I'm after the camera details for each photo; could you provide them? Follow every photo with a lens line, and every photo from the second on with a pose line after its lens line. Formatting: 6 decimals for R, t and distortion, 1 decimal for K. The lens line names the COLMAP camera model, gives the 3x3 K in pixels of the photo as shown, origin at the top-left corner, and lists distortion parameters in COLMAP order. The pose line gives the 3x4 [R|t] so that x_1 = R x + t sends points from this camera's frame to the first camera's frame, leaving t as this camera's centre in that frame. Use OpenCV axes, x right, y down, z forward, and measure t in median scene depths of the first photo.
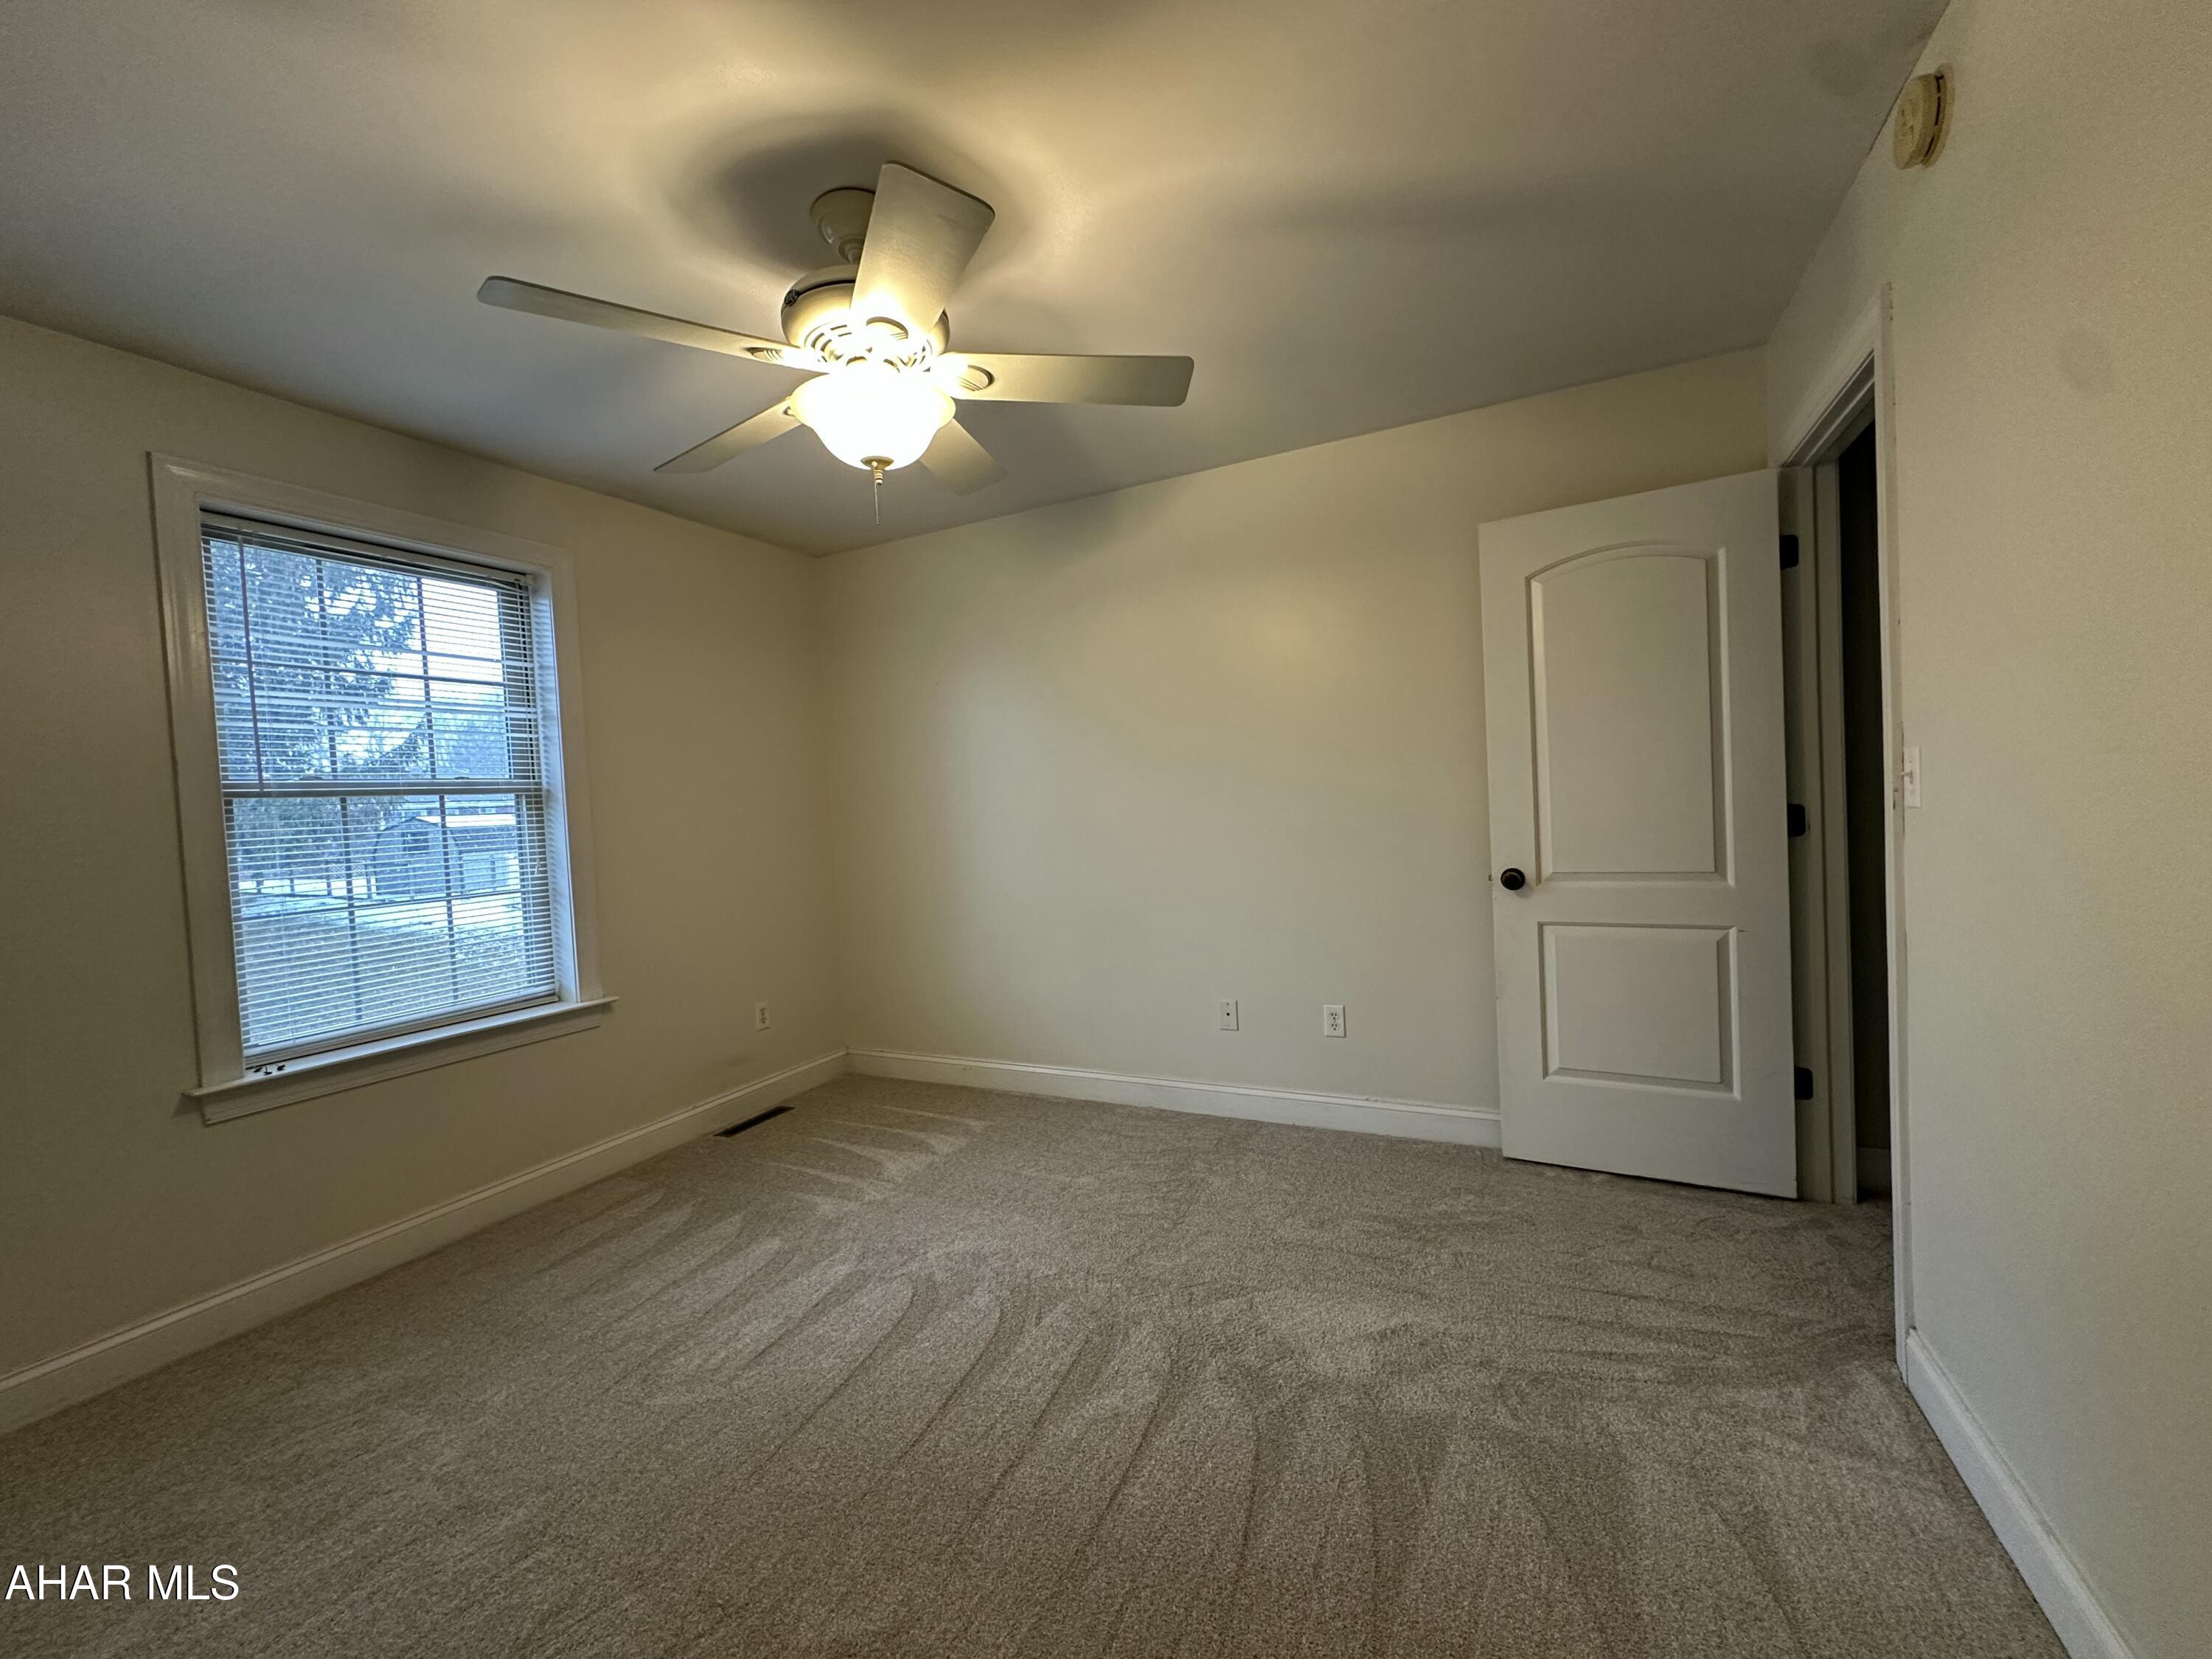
lens RADIAL K [[892.0, 0, 1095.0], [0, 892.0, 833.8], [0, 0, 1]] dist [-0.000490, -0.000054]
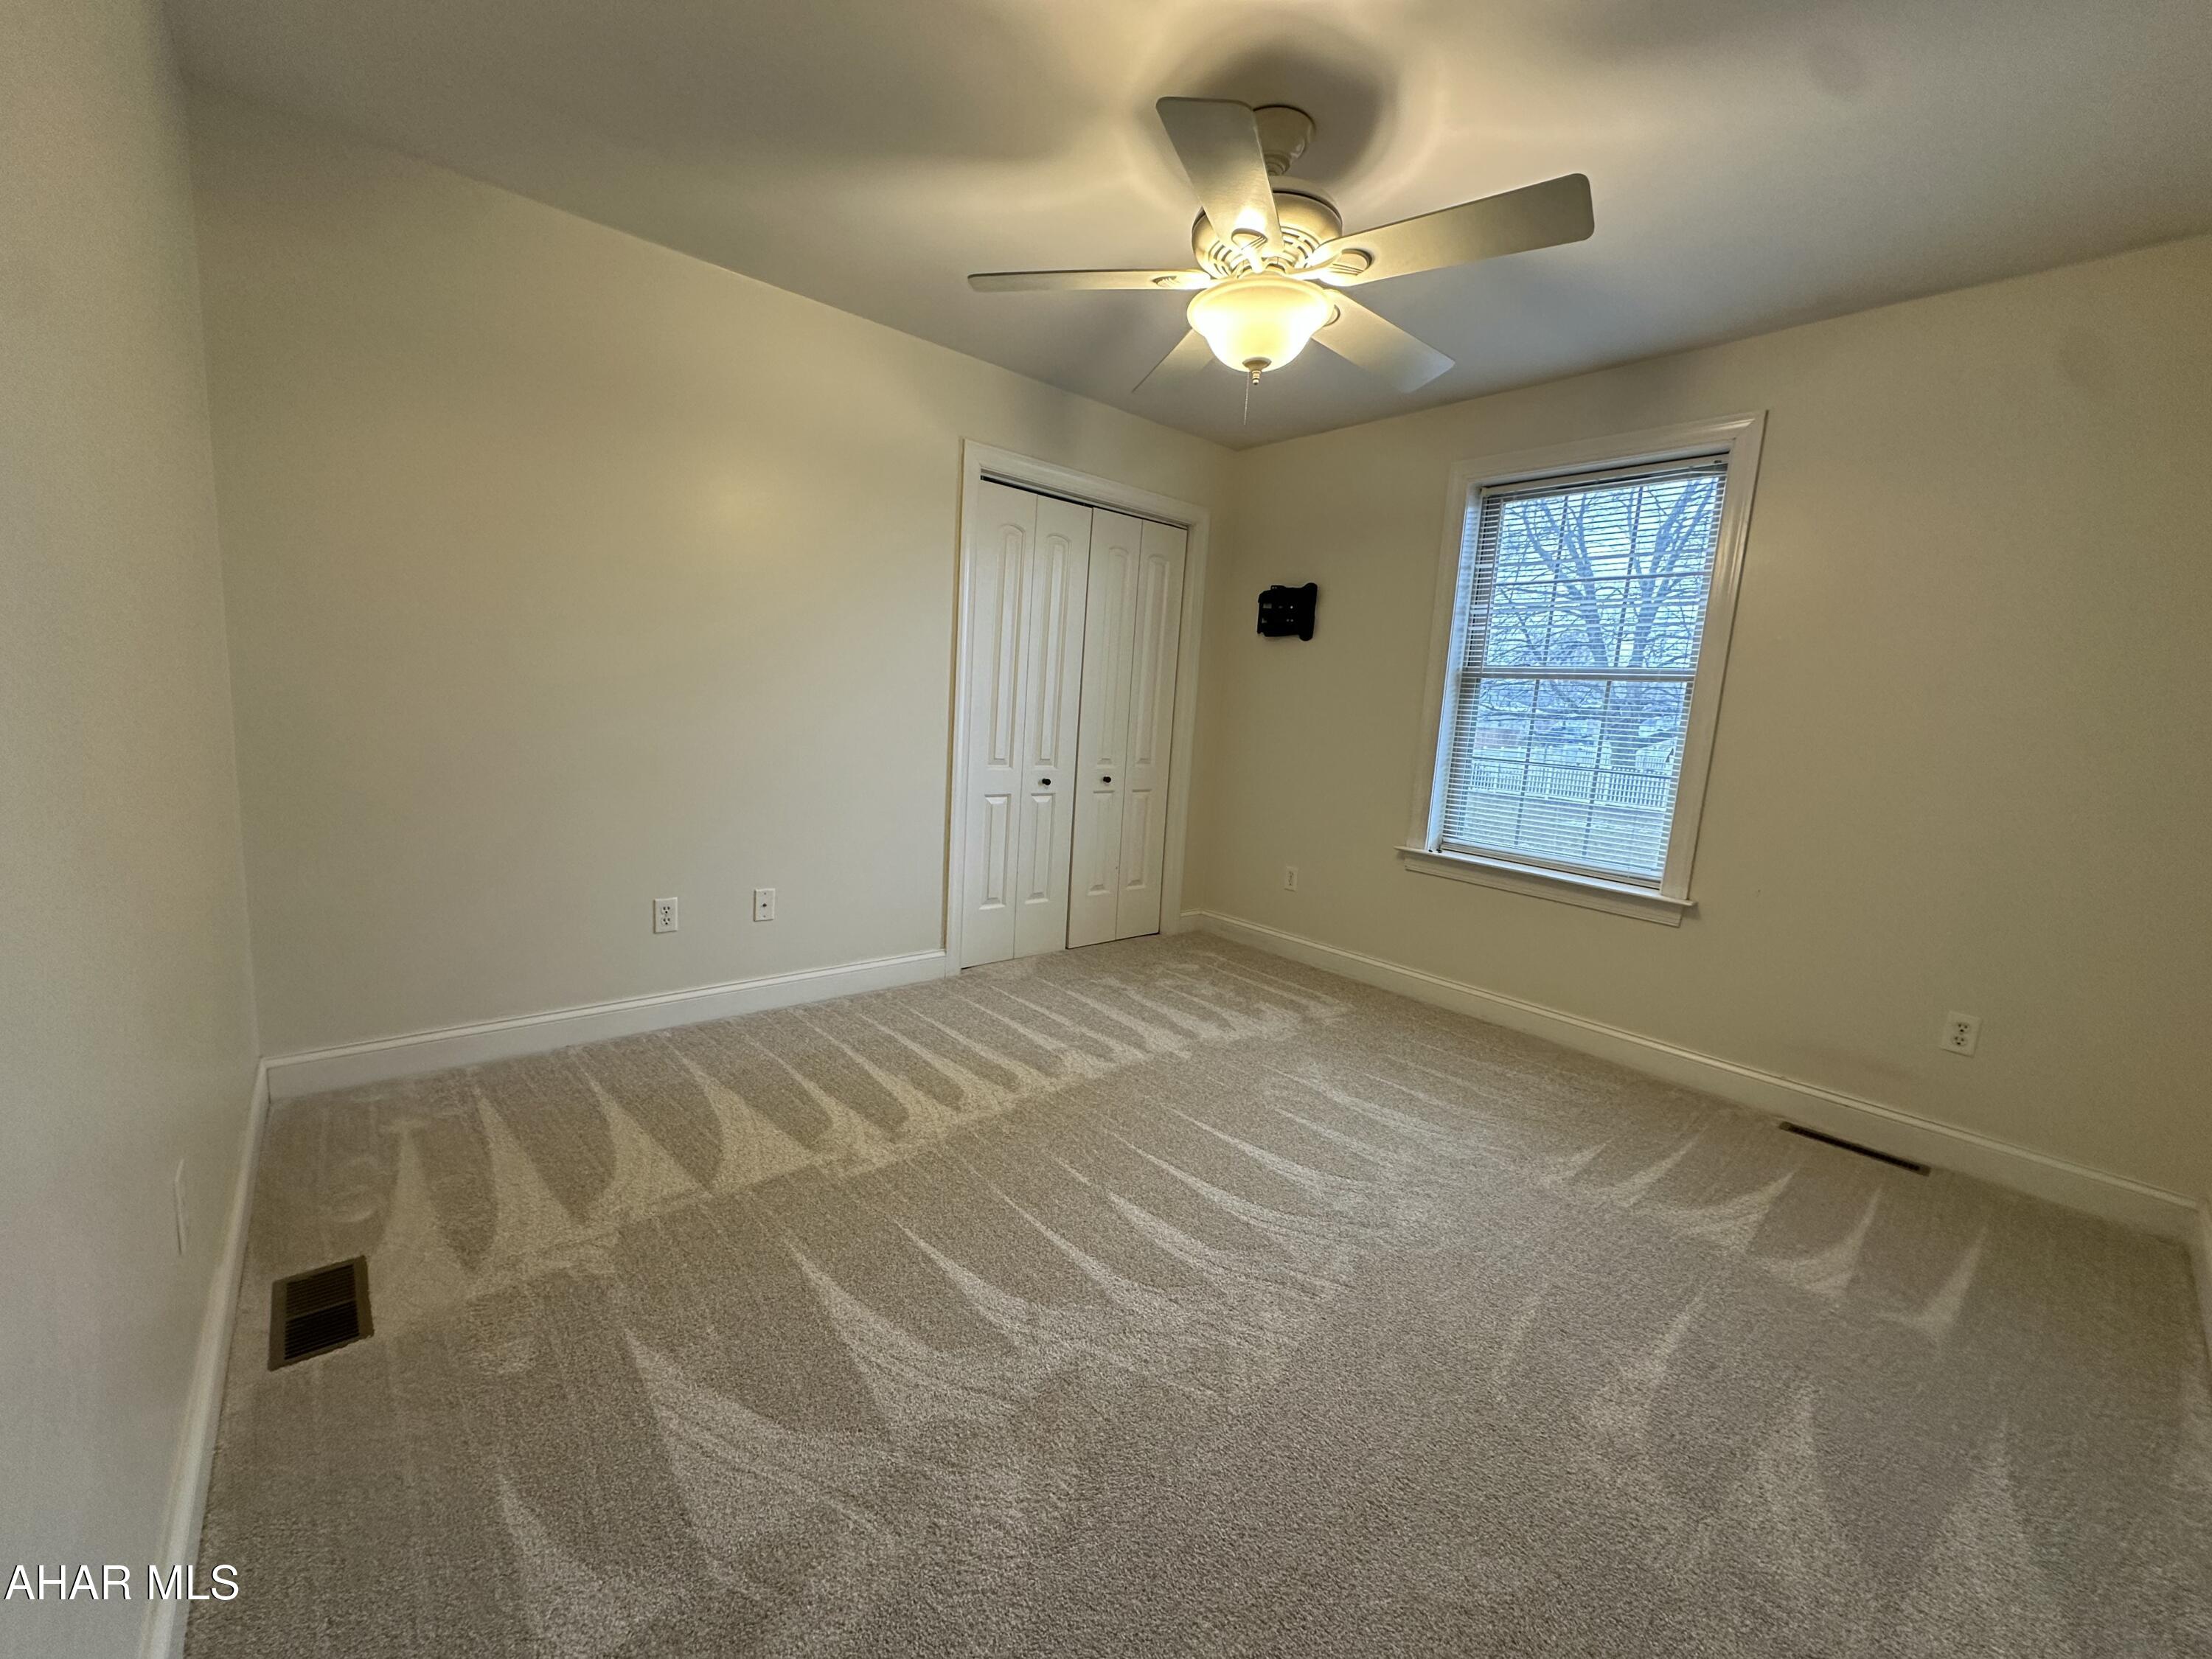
lens RADIAL K [[892.0, 0, 1095.0], [0, 892.0, 833.8], [0, 0, 1]] dist [-0.000490, -0.000054]
pose [[-0.399019, 0.167223, -0.901565, 0.575959], [-0.072227, 0.974443, 0.212706, -0.045048], [0.914094, 0.149991, -0.376744, 0.804715]]
